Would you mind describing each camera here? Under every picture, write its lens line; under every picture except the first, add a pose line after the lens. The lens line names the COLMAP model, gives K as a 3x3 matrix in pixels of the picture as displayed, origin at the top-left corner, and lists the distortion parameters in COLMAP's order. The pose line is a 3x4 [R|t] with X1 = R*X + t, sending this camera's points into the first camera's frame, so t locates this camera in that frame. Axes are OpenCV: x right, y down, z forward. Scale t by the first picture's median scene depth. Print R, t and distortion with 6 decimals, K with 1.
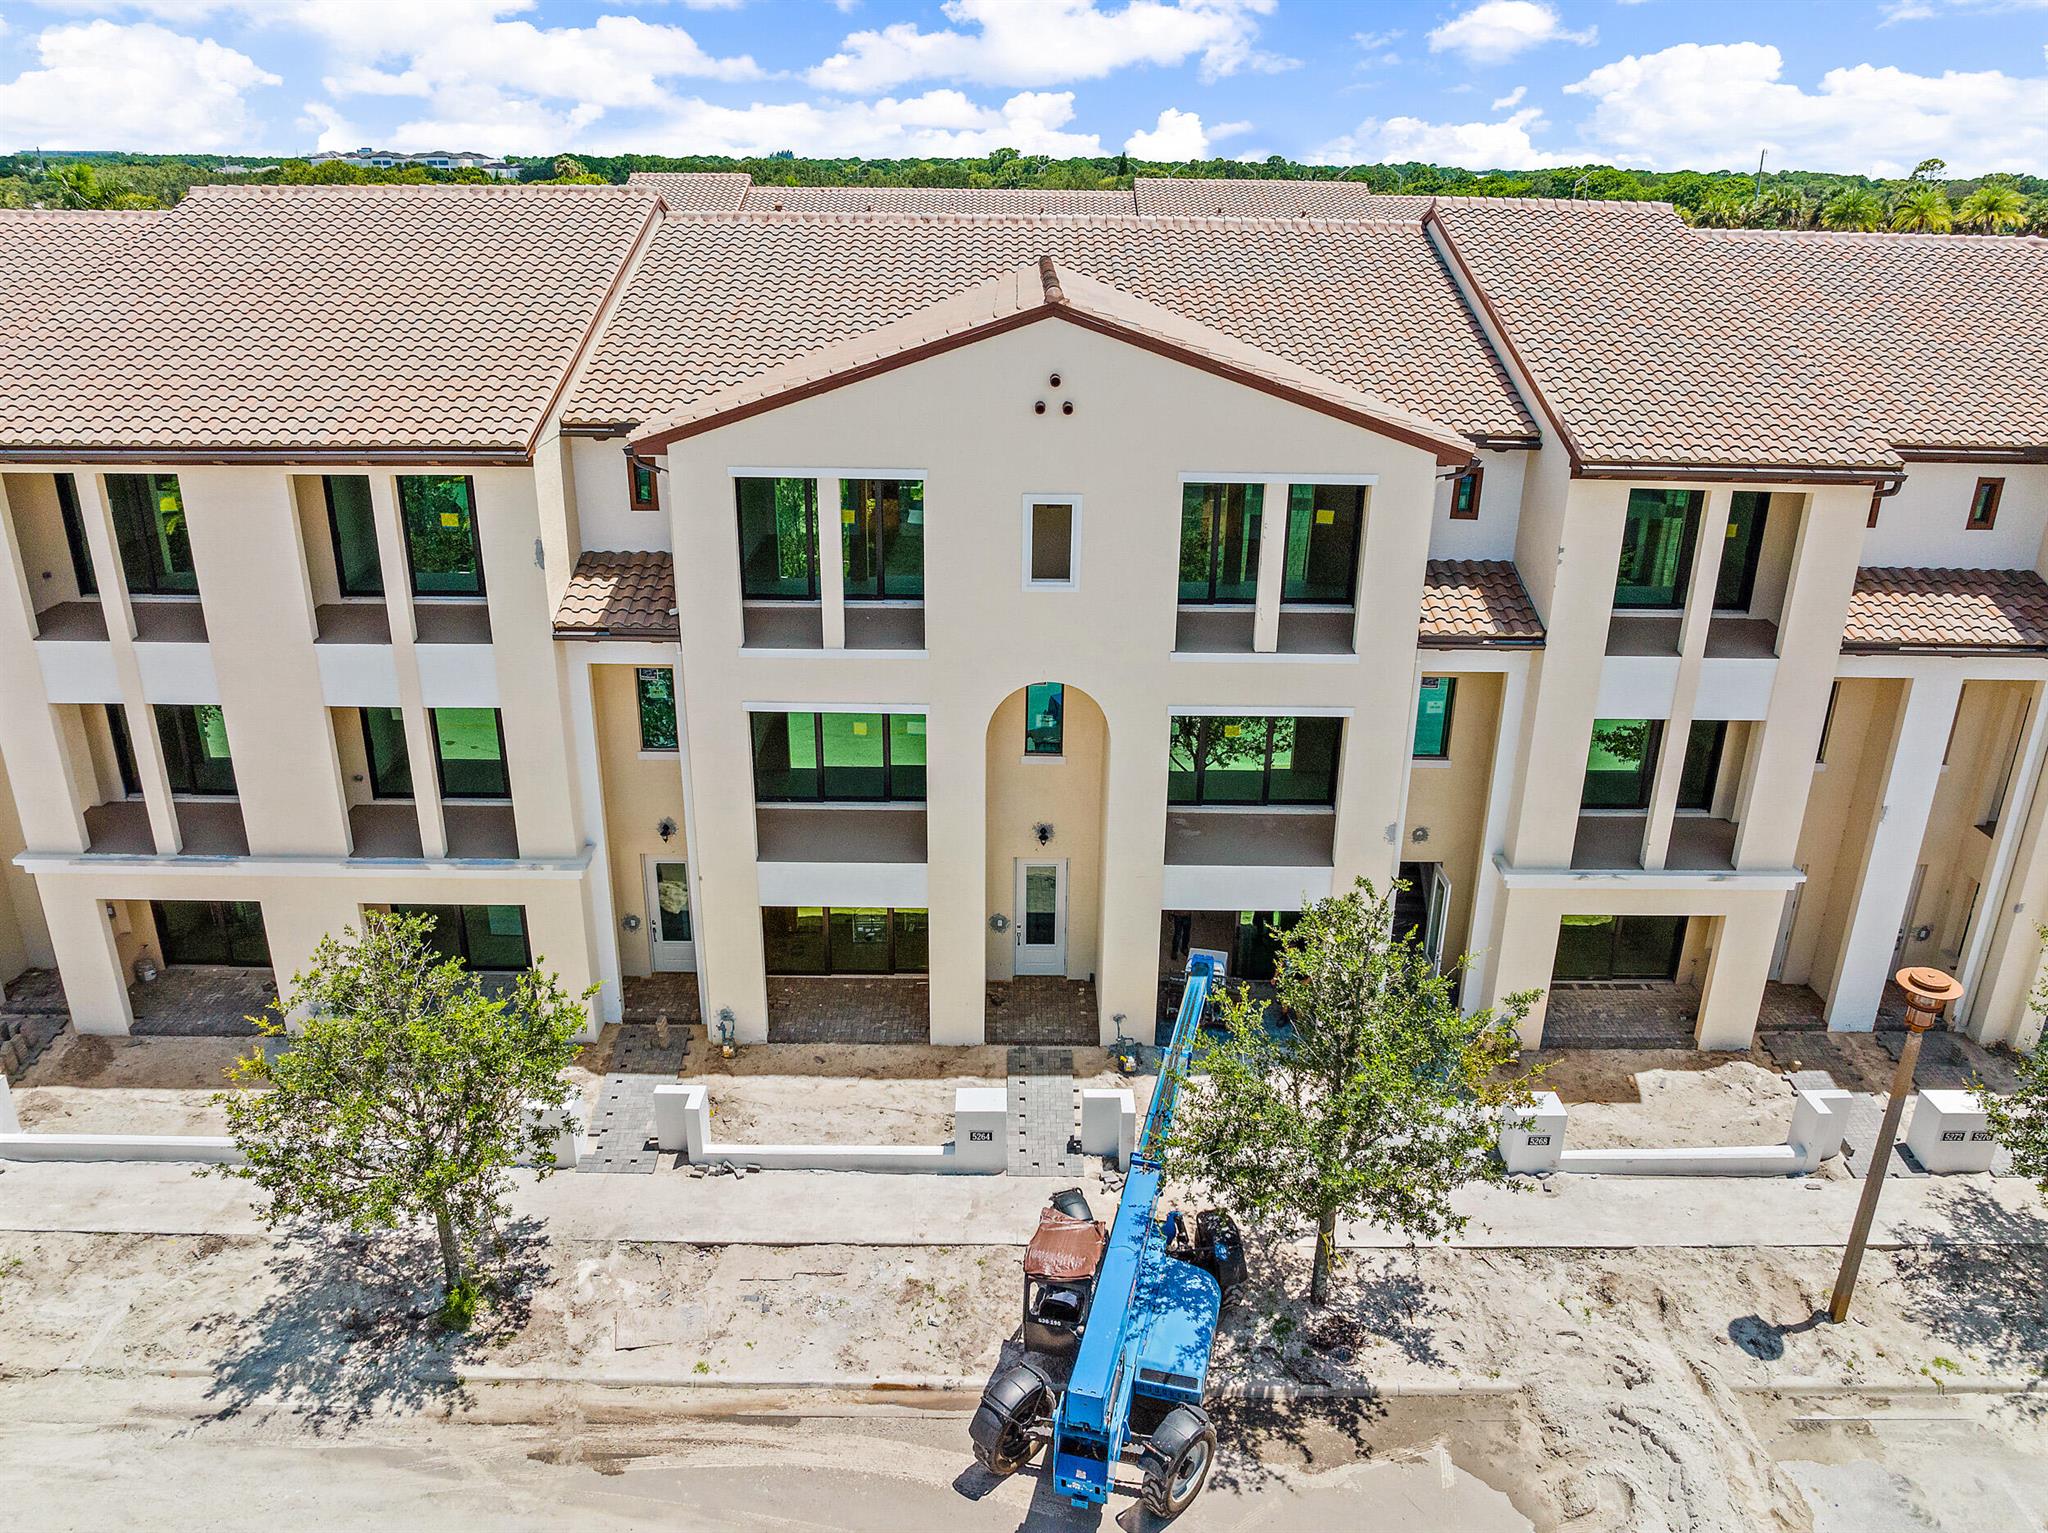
lens RADIAL K [[1494.5, 0, 1017.4], [0, 1494.5, 768.9], [0, 0, 1]] dist [-0.037439, 0.001789]
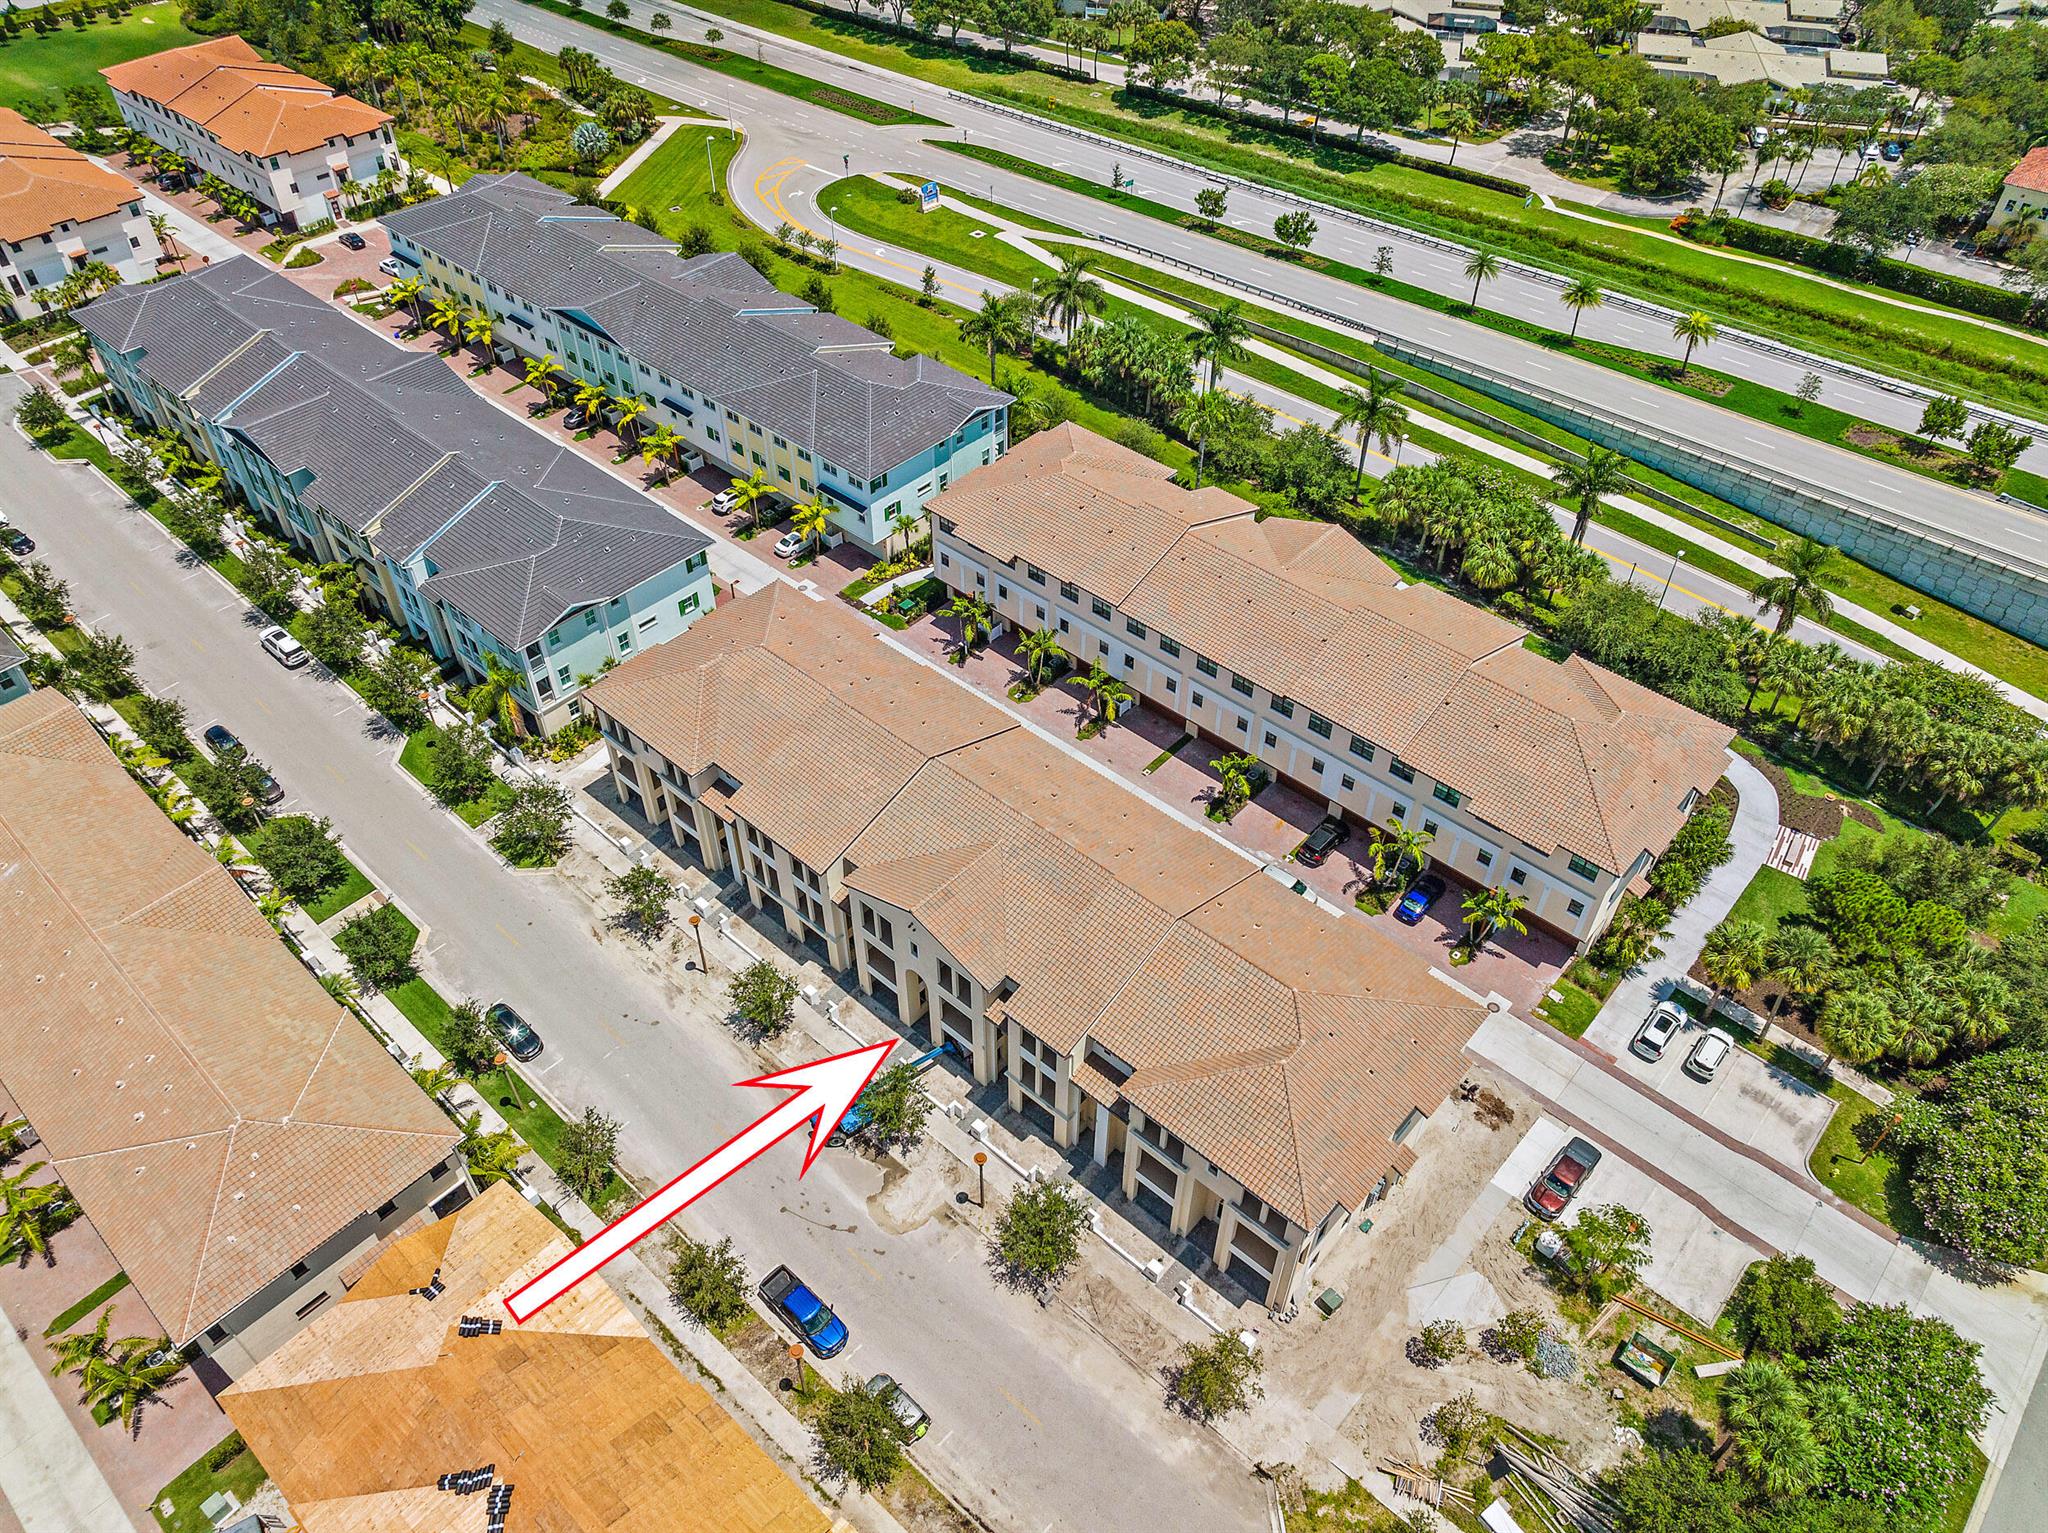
lens RADIAL K [[1437.4, 0, 1024.0], [0, 1437.4, 766.5], [0, 0, 1]] dist [-0.040534, 0.001612]
pose [[0.741183, 0.459254, -0.489625, 1.885843], [-0.247353, 0.864884, 0.436798, -2.313871], [0.624070, -0.202637, 0.754636, -1.614510]]
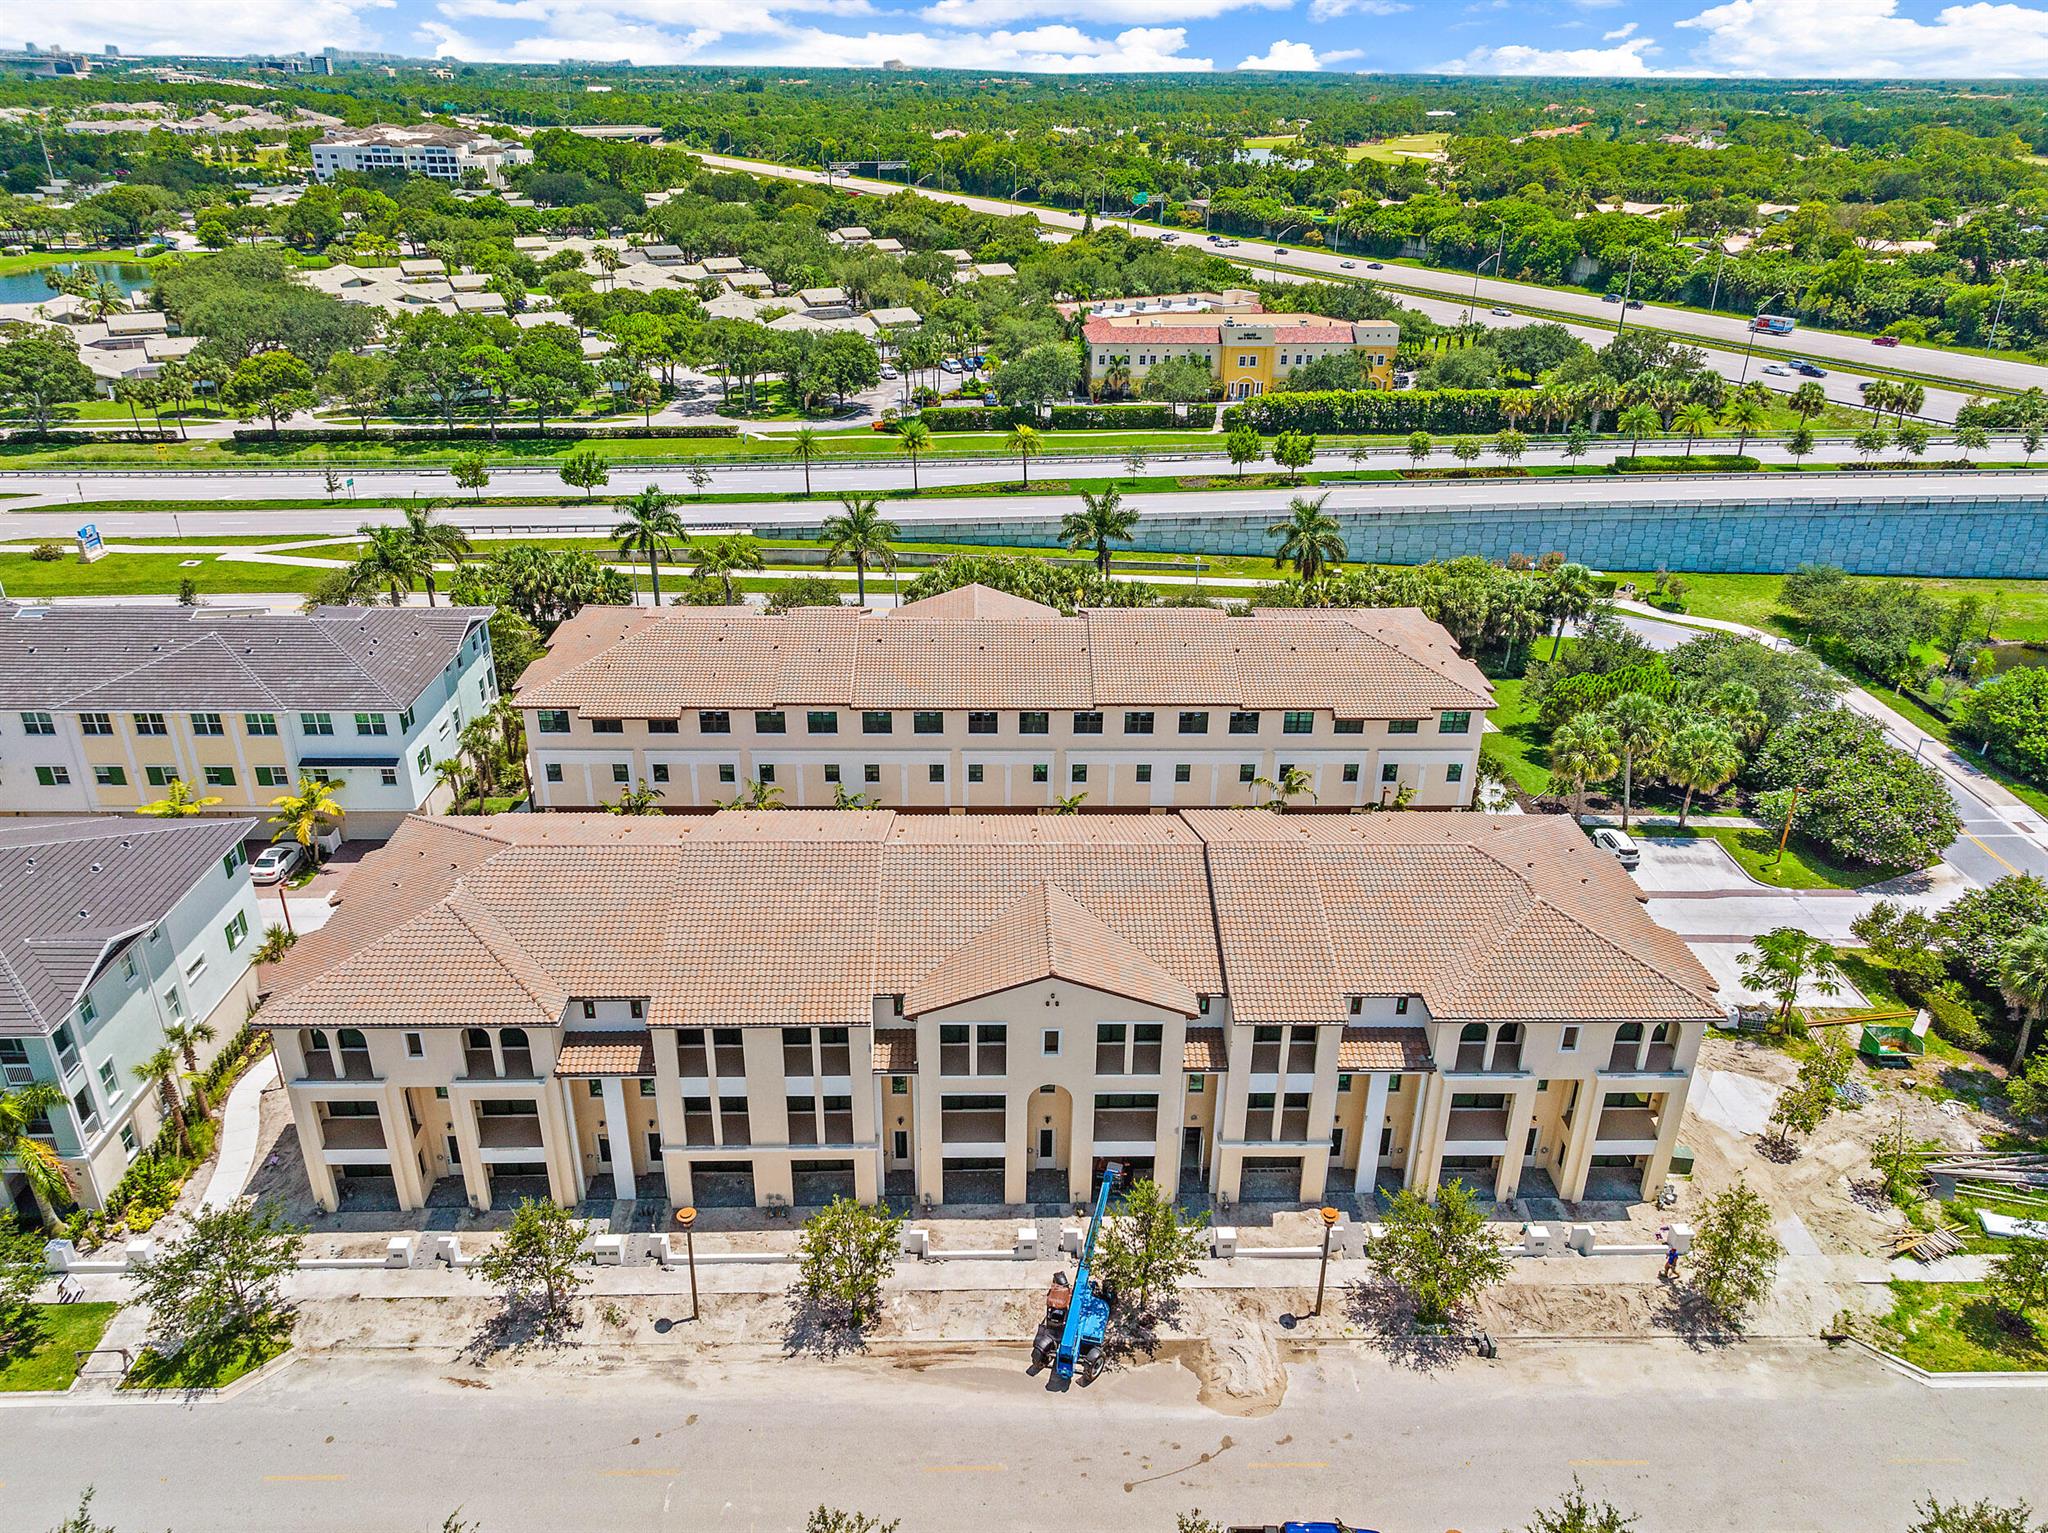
lens RADIAL K [[1454.6, 0, 1024.0], [0, 1454.6, 766.5], [0, 0, 1]] dist [0.067462, -0.098706]
pose [[0.999713, -0.008716, 0.022305, -0.085479], [0.007255, 0.997875, 0.064753, -0.841585], [-0.022822, -0.064572, 0.997652, -1.702718]]
